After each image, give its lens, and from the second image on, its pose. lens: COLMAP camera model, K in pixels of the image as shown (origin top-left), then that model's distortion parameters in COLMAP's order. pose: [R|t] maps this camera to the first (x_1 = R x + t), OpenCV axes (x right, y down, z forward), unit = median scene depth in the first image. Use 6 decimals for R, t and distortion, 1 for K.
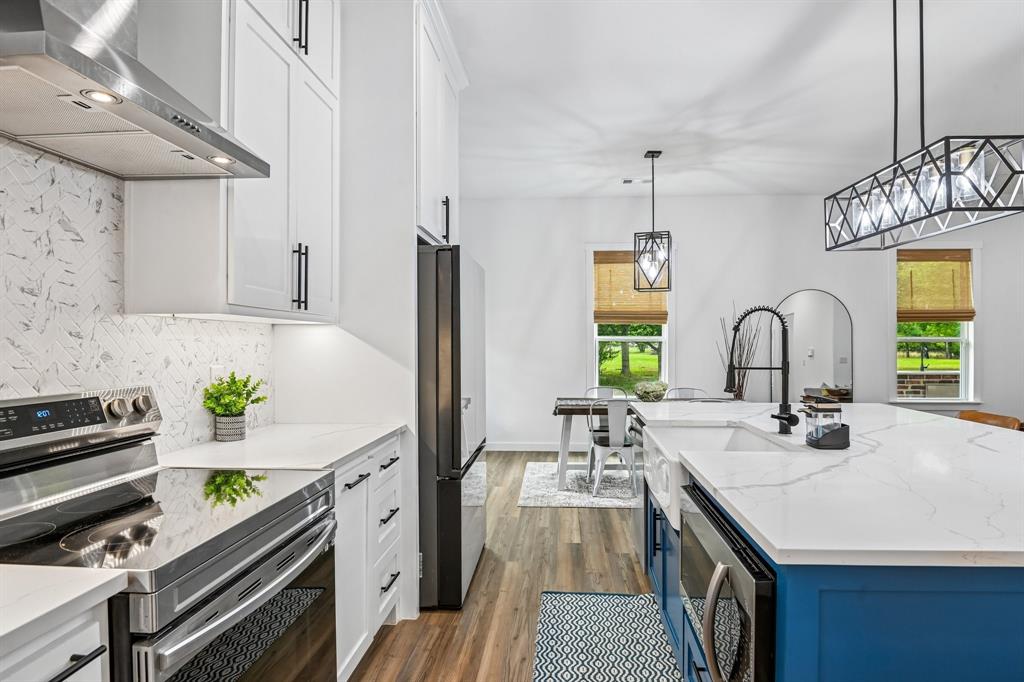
lens RADIAL K [[556.1, 0, 539.7], [0, 556.1, 341.4], [0, 0, 1]] dist [-0.000781, -0.013158]
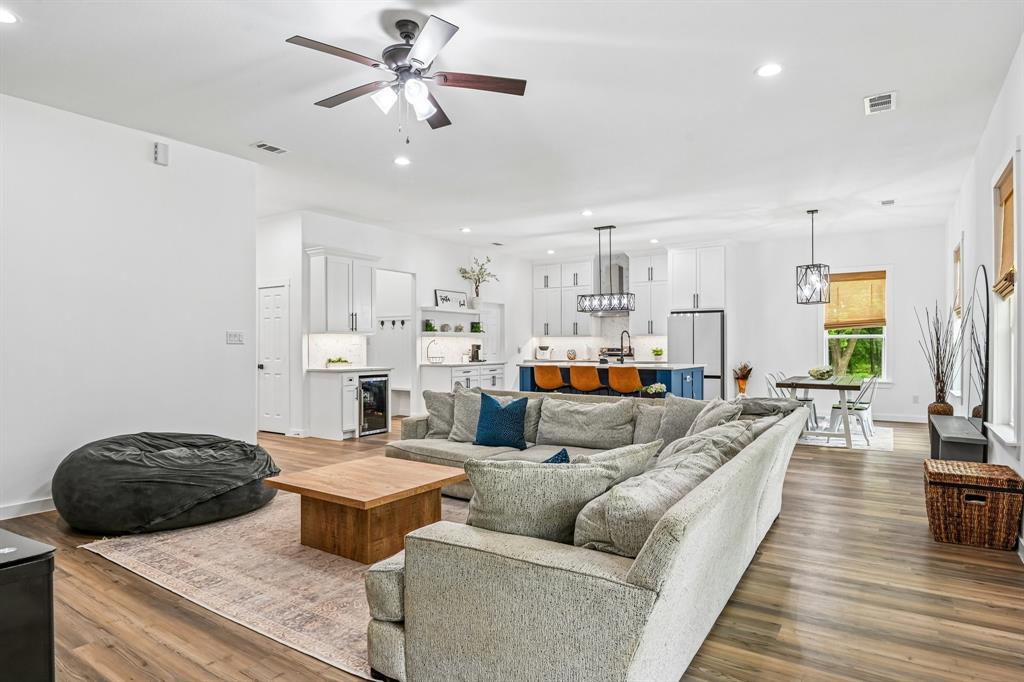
lens RADIAL K [[556.8, 0, 506.9], [0, 556.8, 344.6], [0, 0, 1]] dist [-0.033828, -0.002326]
pose [[-0.535199, 0.002950, -0.844721, 4.077743], [0.007929, 0.999967, -0.001532, 0.032058], [0.844689, -0.007518, -0.535205, 2.378912]]
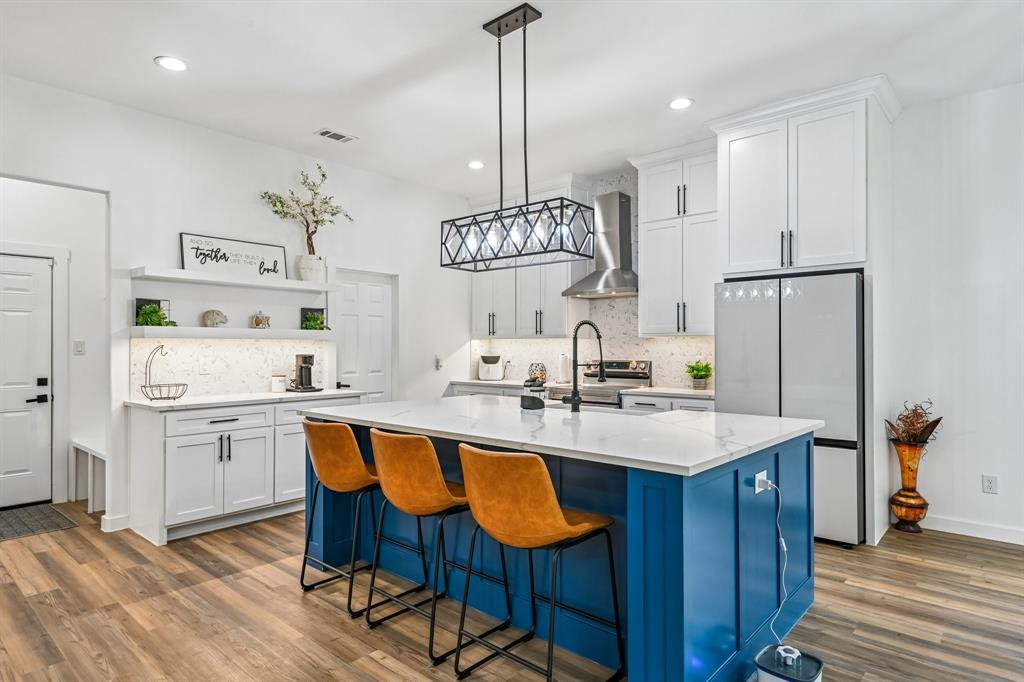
lens RADIAL K [[569.4, 0, 525.2], [0, 569.4, 345.6], [0, 0, 1]] dist [0.003094, 0.000777]
pose [[-0.617268, 0.000974, -0.786753, 1.629659], [0.006964, 0.999967, -0.004226, 0.003332], [0.786722, -0.008087, -0.617254, 1.786817]]
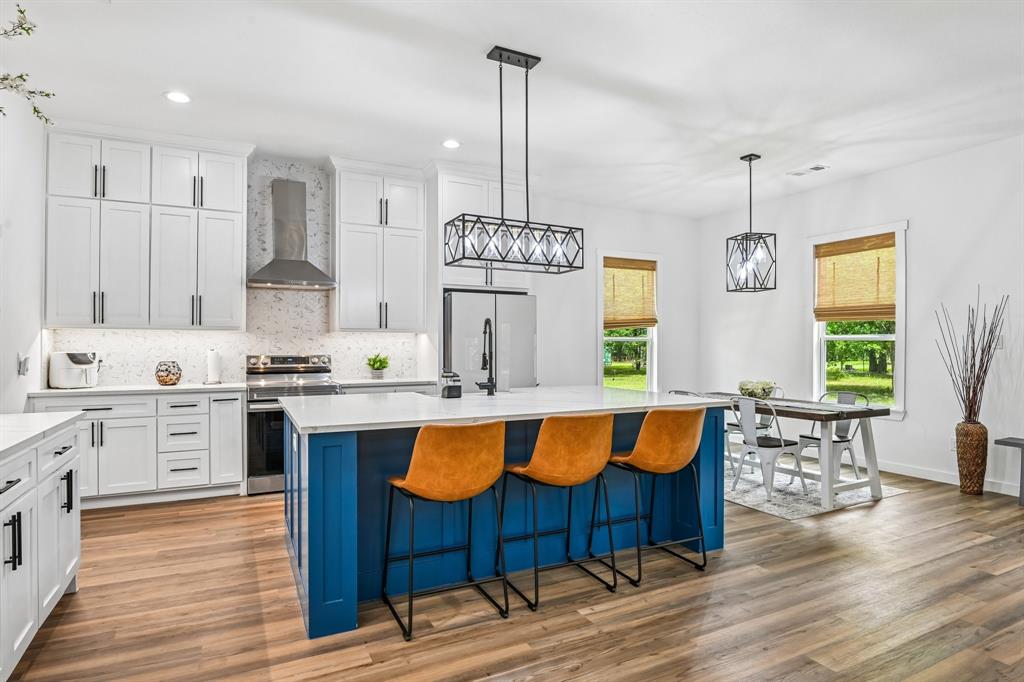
lens RADIAL K [[556.8, 0, 506.9], [0, 556.8, 344.6], [0, 0, 1]] dist [-0.033828, -0.002326]
pose [[0.488174, 0.004298, -0.872736, 1.890133], [0.000819, 0.999985, 0.005383, 0.003325], [0.872746, -0.003343, 0.488163, 0.248817]]
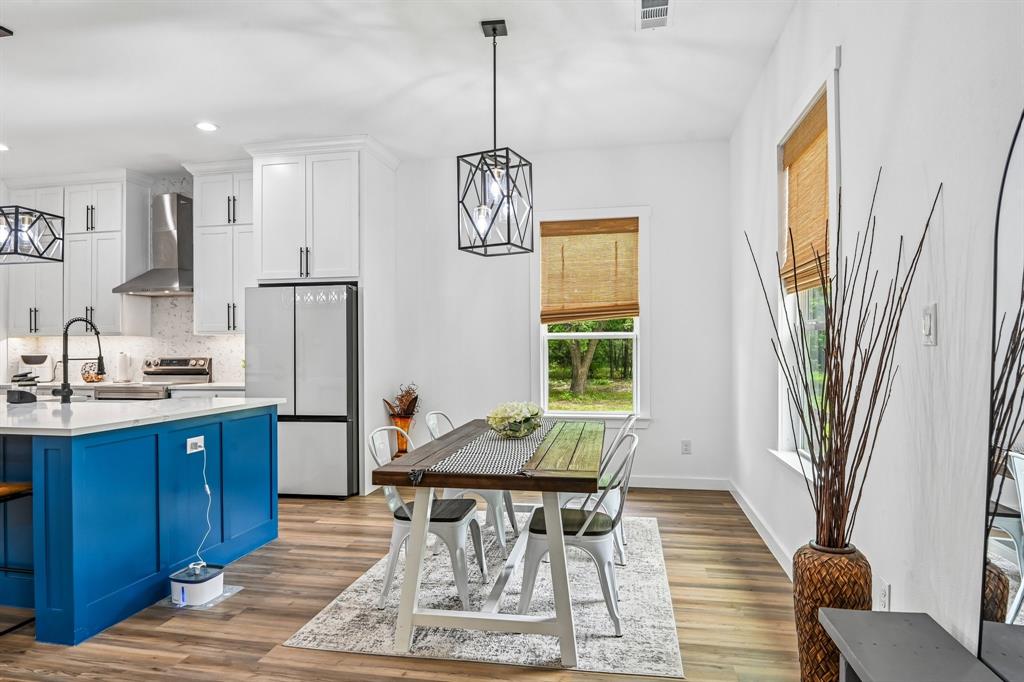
lens RADIAL K [[588.1, 0, 517.1], [0, 588.1, 344.6], [0, 0, 1]] dist [0.001866, -0.016554]
pose [[-0.133616, -0.001347, -0.991032, 1.816402], [0.012680, 0.999915, -0.003068, 0.027679], [0.990952, -0.012976, -0.133588, 2.405440]]
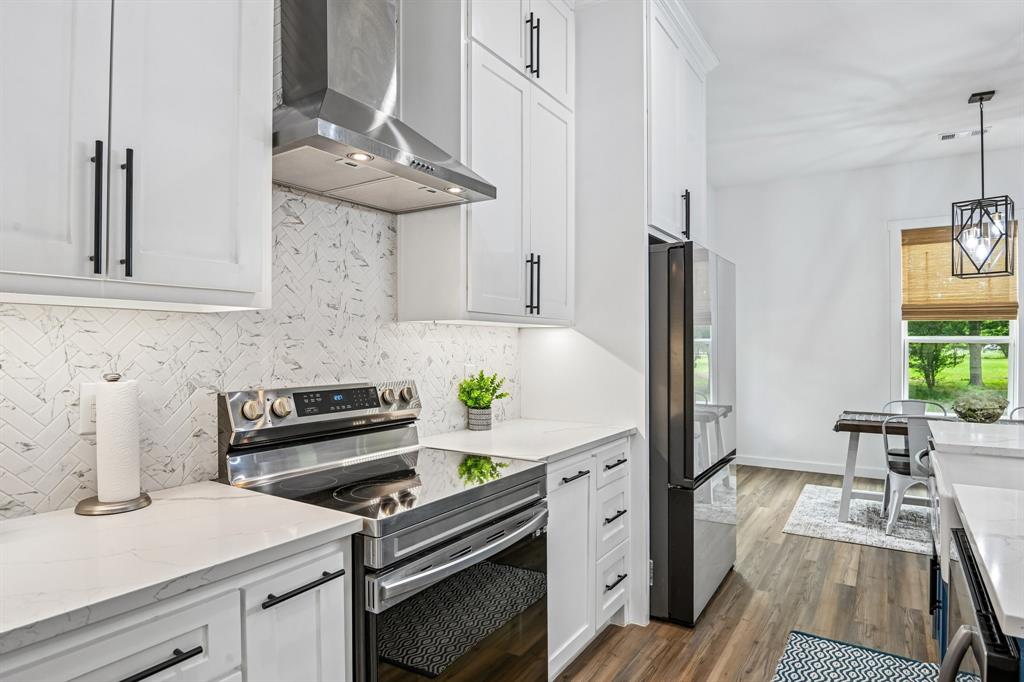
lens RADIAL K [[588.1, 0, 517.1], [0, 588.1, 344.6], [0, 0, 1]] dist [0.001866, -0.016554]
pose [[0.867312, 0.001284, -0.497764, 0.109170], [0.000068, 0.999996, 0.002698, -0.000840], [0.497766, -0.002374, 0.867308, -0.014189]]
